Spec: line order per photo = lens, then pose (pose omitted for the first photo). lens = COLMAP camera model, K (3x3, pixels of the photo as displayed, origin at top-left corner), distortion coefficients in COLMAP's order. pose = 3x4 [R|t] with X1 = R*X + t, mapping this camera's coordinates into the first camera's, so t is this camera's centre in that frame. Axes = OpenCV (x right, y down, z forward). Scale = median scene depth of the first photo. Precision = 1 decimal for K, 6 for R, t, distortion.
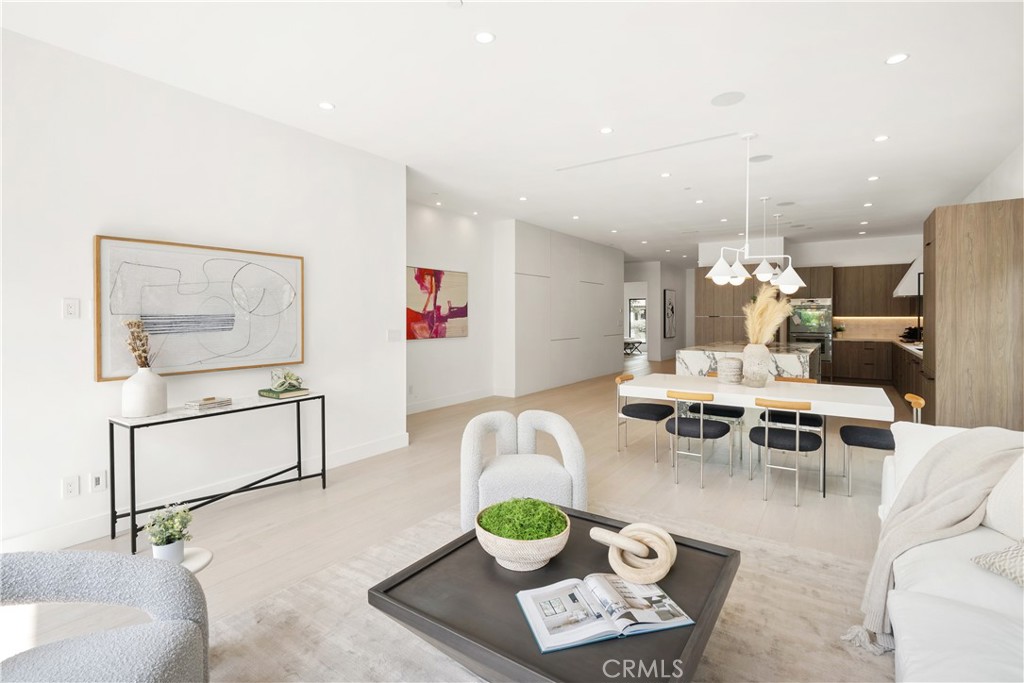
lens RADIAL K [[474.1, 0, 512.3], [0, 474.1, 318.7], [0, 0, 1]] dist [-0.001679, 0.000227]
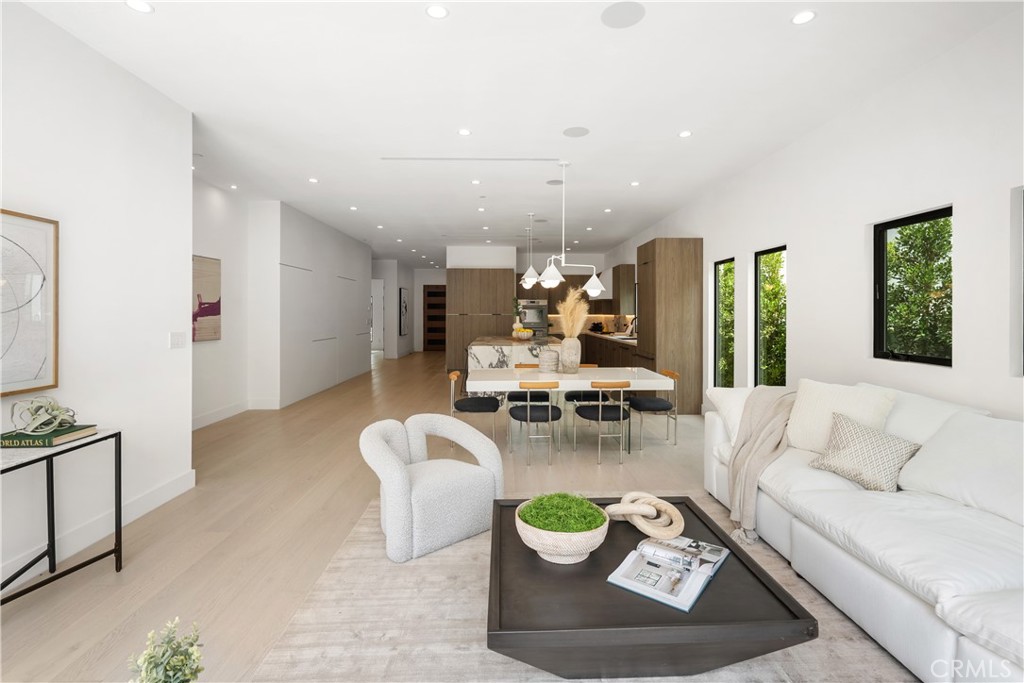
lens RADIAL K [[477.6, 0, 513.1], [0, 477.6, 314.6], [0, 0, 1]] dist [-0.001792, 0.000320]
pose [[0.802356, 0.000336, 0.596846, -0.320547], [0.001894, 0.999993, -0.003108, -0.001466], [-0.596843, 0.003624, 0.802350, 0.111204]]
